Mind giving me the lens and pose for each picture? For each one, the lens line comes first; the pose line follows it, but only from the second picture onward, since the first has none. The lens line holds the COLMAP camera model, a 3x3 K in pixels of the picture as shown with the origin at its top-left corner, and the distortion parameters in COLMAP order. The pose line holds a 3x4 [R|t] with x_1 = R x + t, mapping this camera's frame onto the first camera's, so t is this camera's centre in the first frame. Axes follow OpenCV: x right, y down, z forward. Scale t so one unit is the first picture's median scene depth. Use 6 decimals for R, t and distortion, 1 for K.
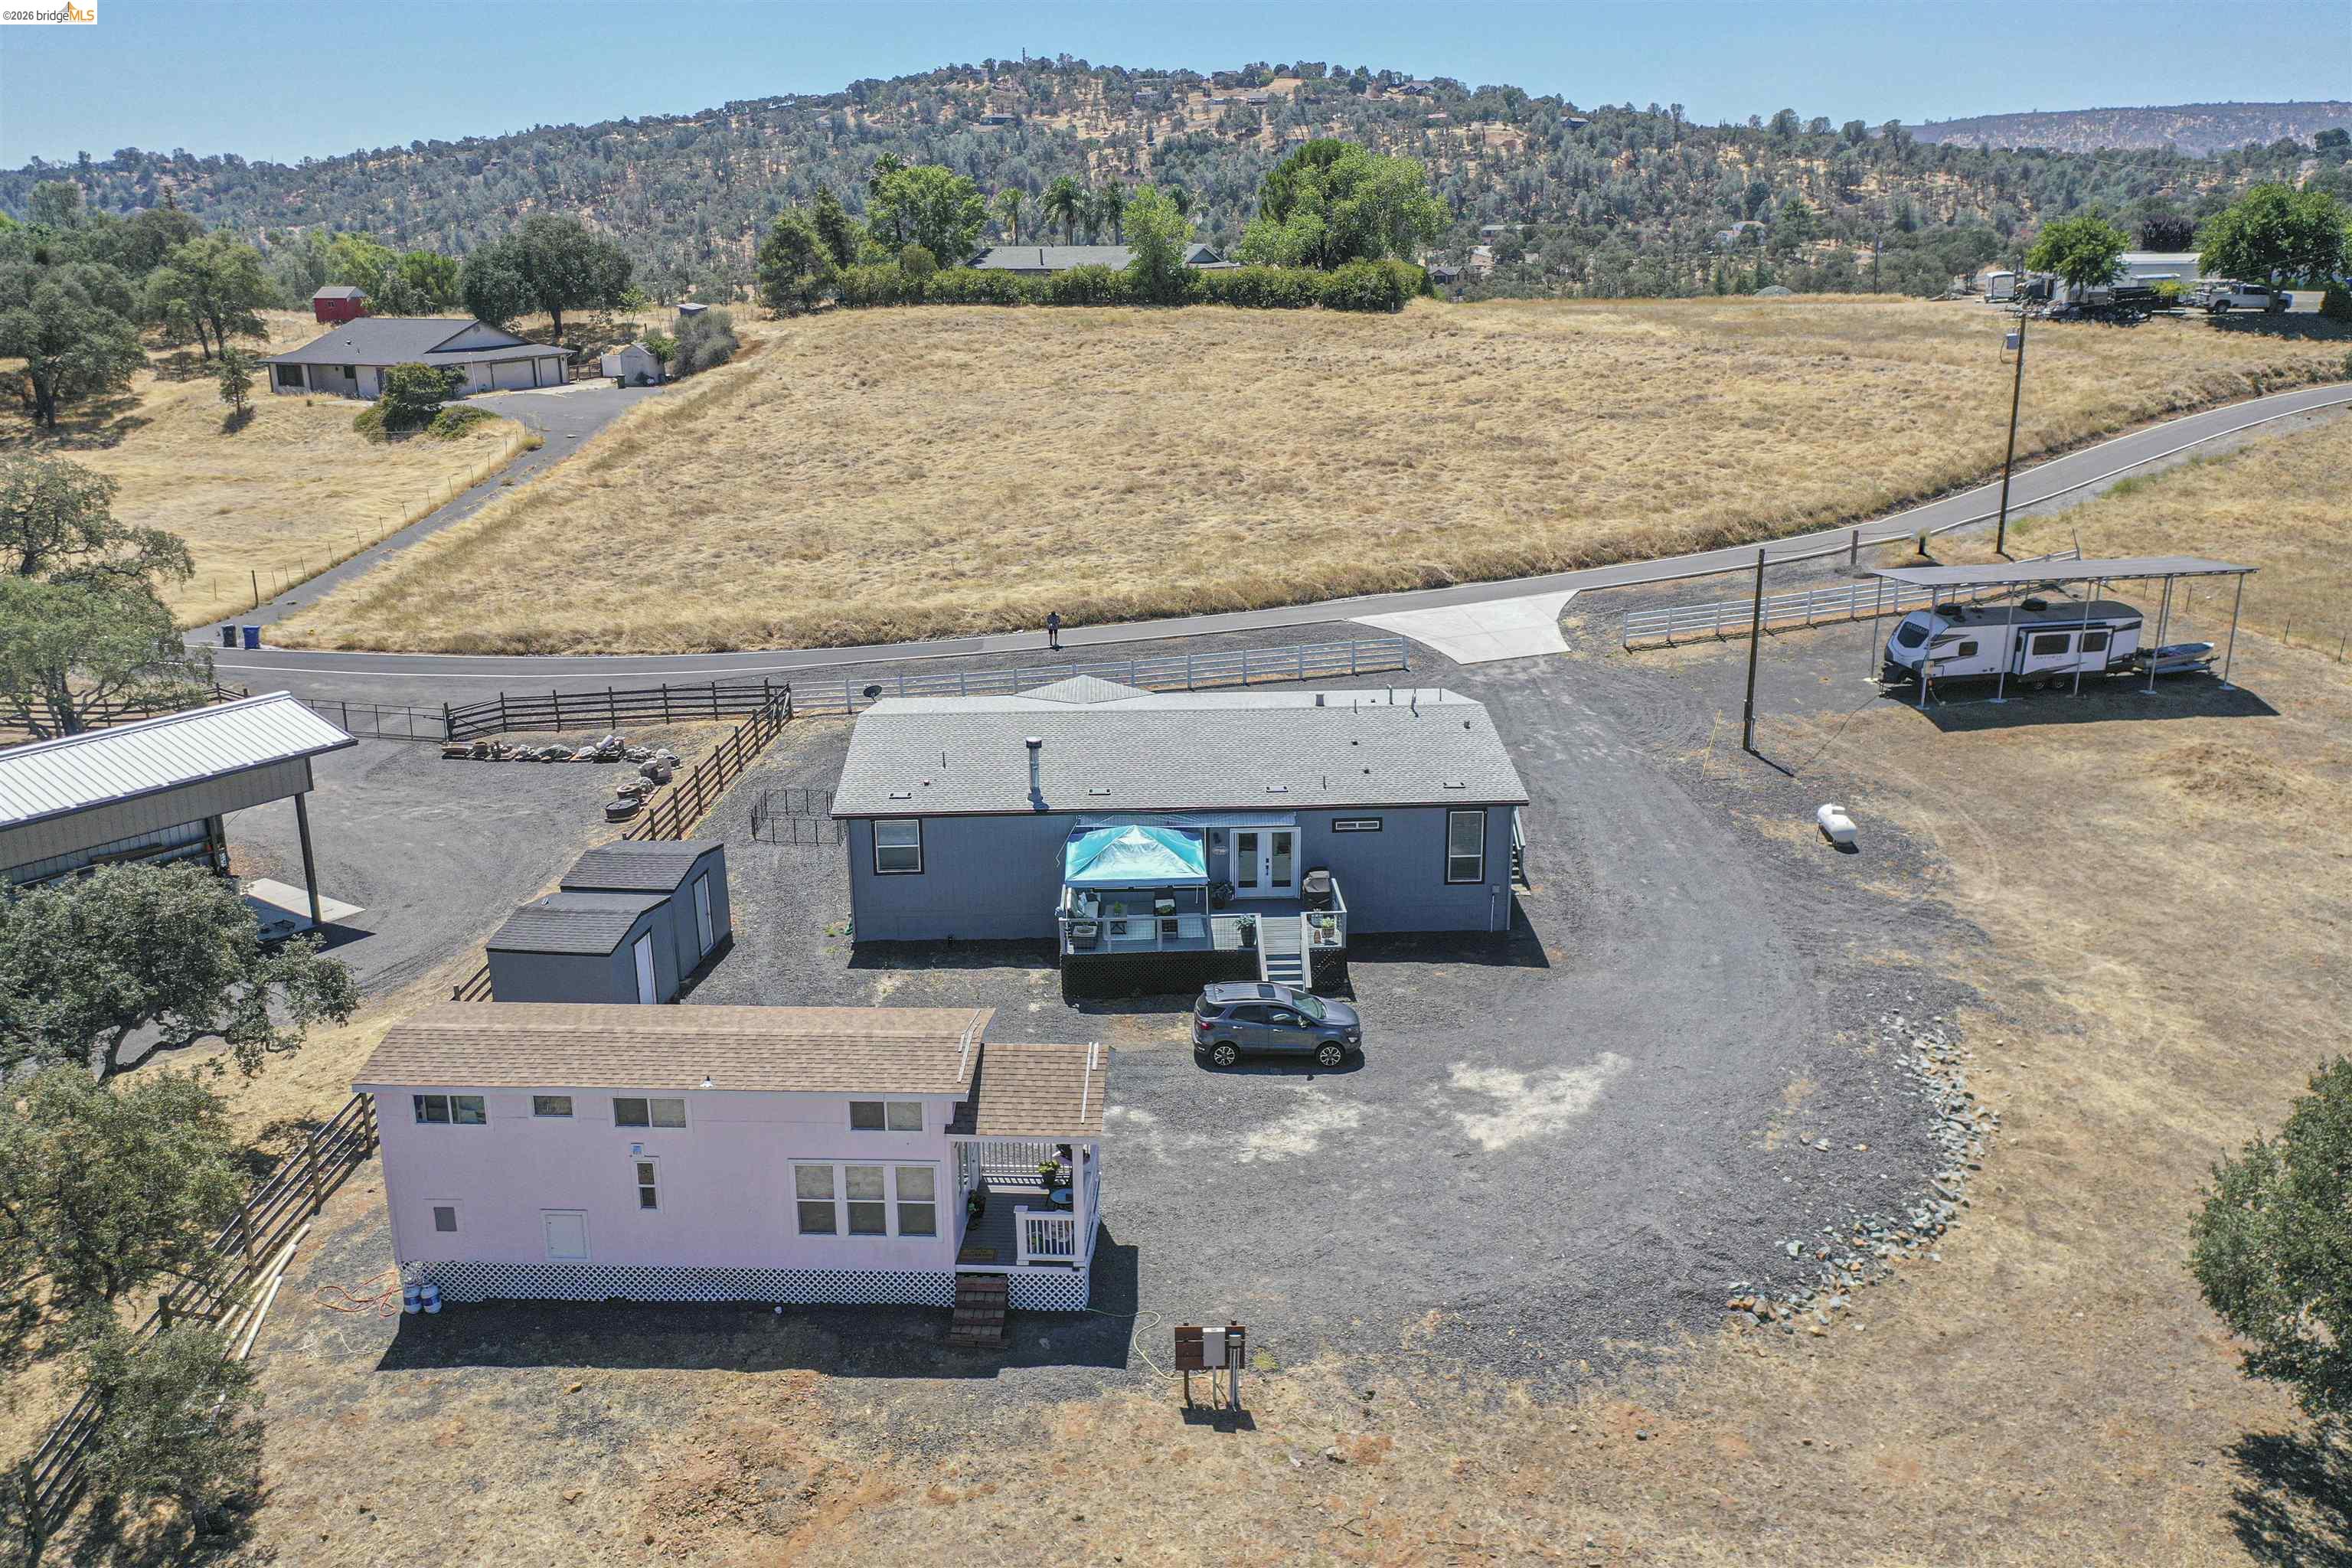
lens RADIAL K [[1852.3, 0, 1176.0], [0, 1852.3, 784.0], [0, 0, 1]] dist [0.016518, 0.002104]
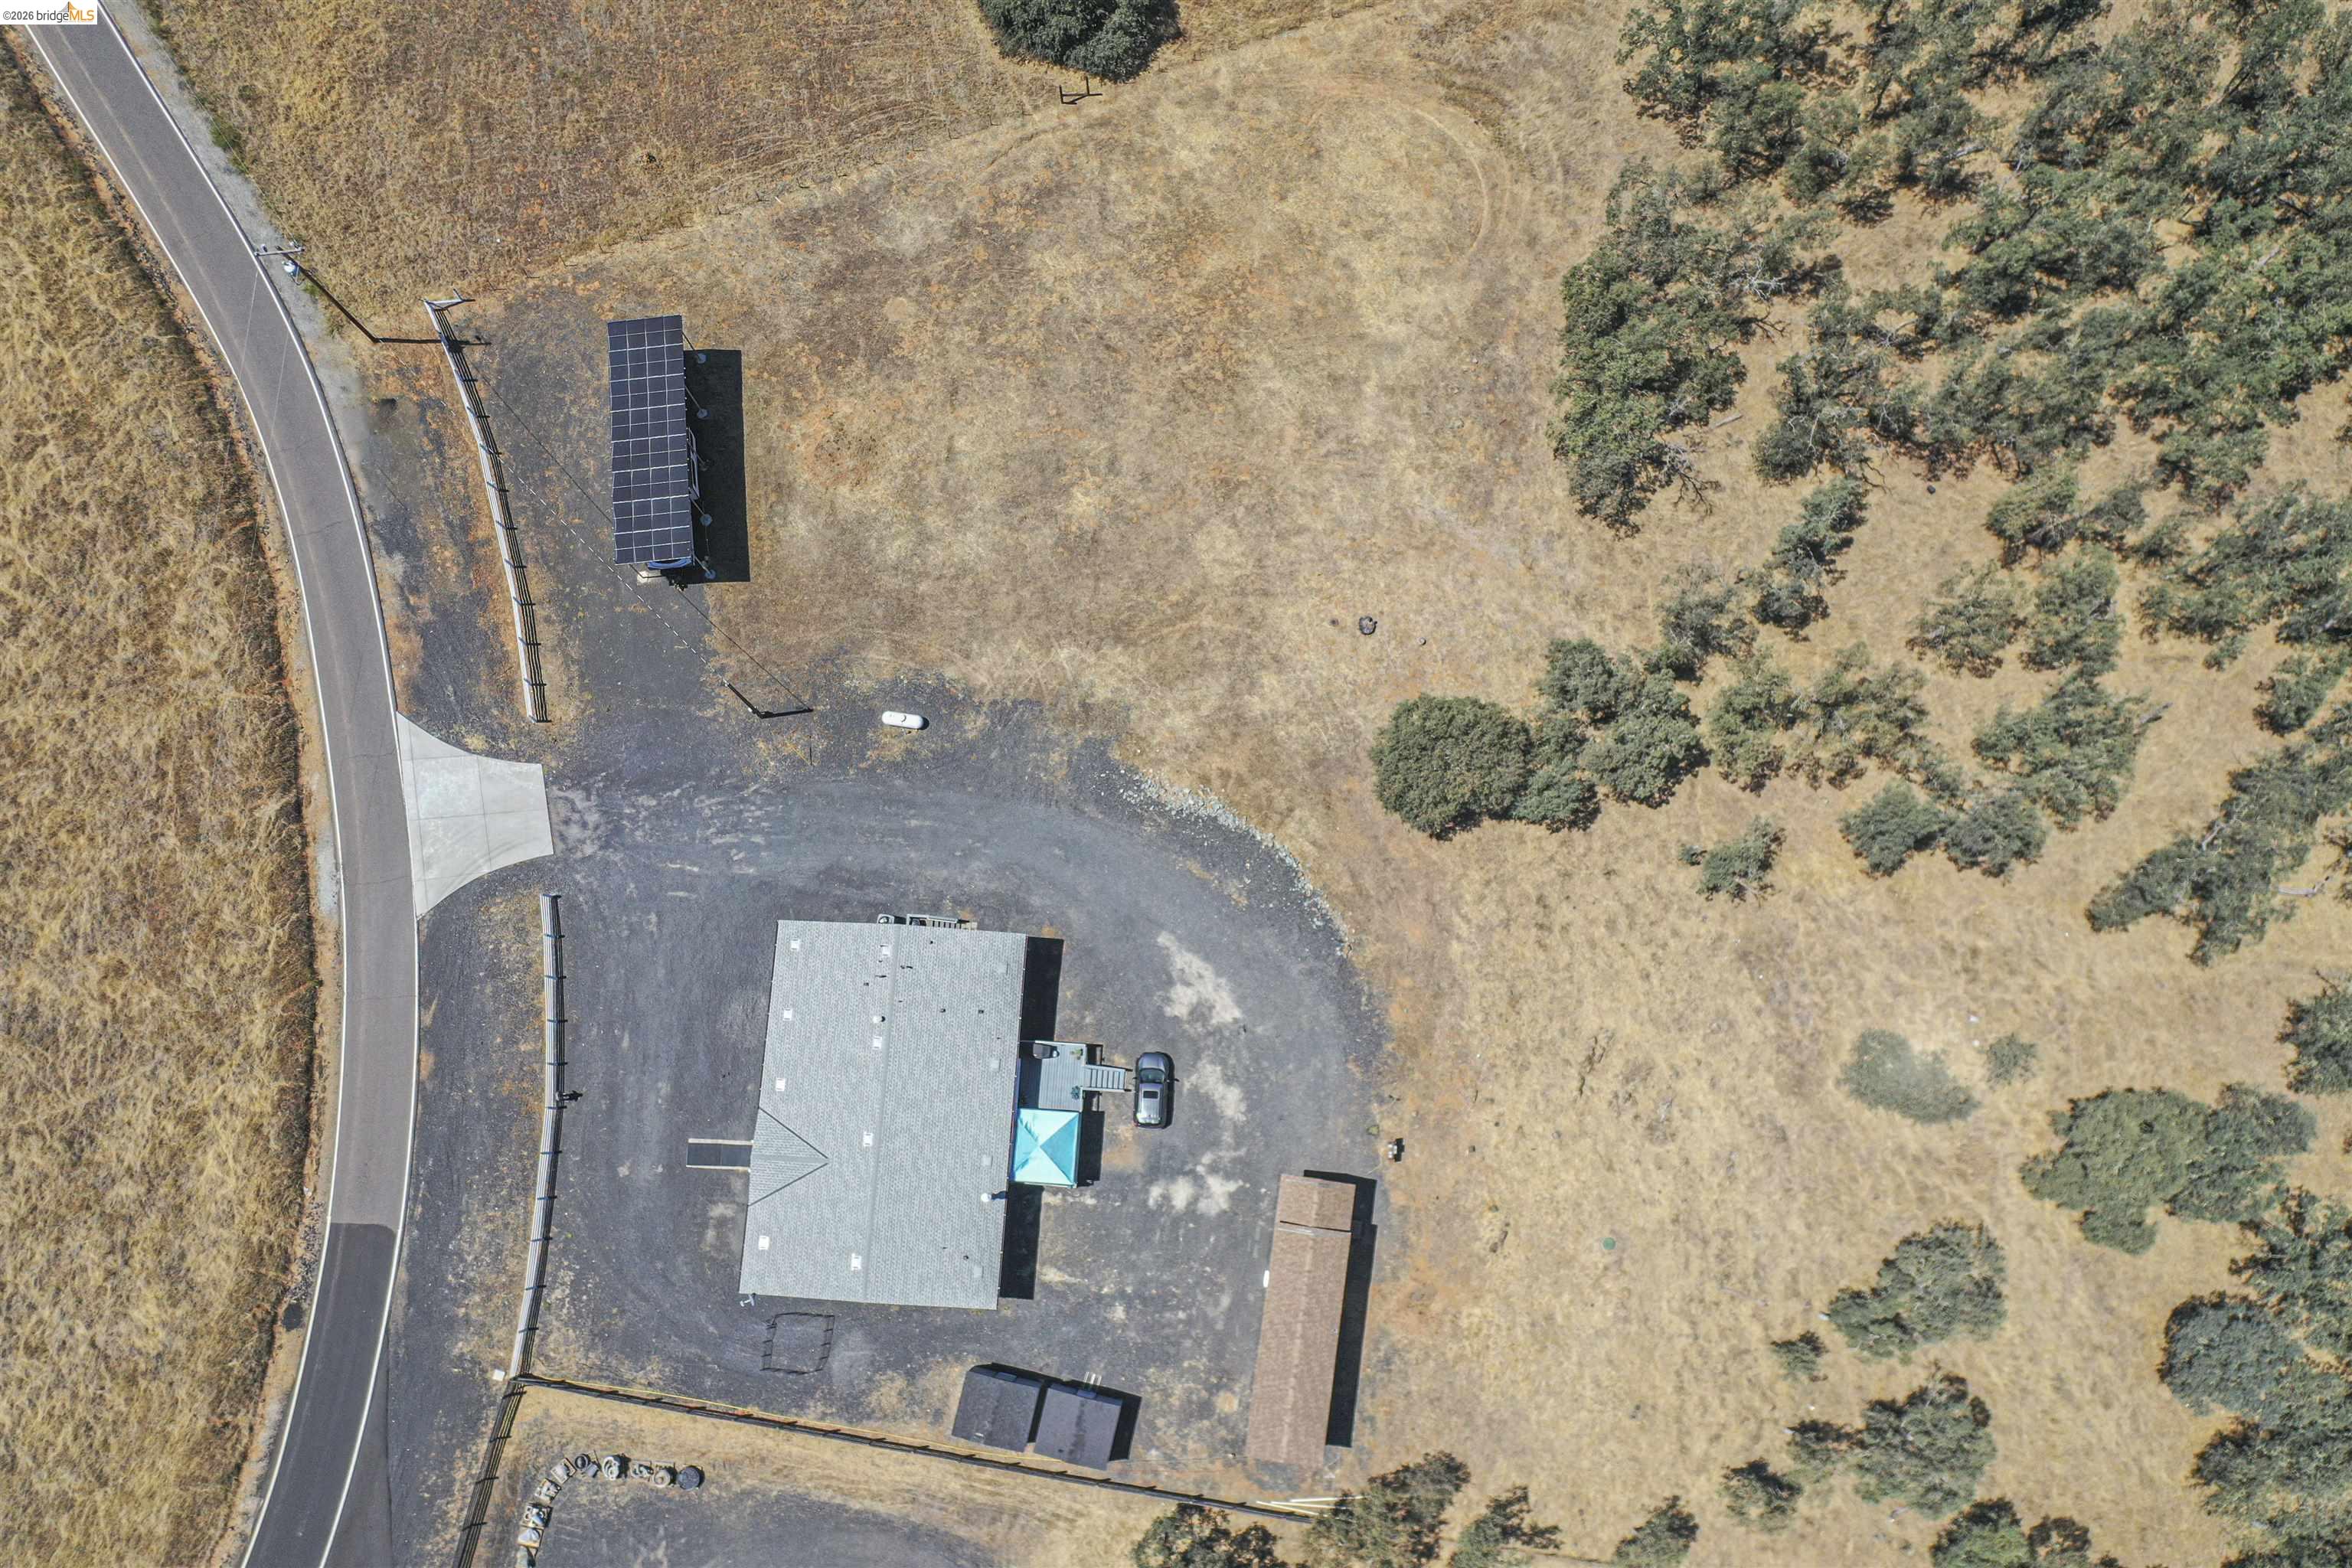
lens RADIAL K [[1863.4, 0, 1164.3], [0, 1863.4, 790.0], [0, 0, 1]] dist [0.009889, 0.004764]
pose [[0.102289, -0.970470, 0.218459, -0.071688], [0.318905, 0.240012, 0.916894, -1.735228], [-0.942251, -0.024120, 0.334038, 0.224288]]
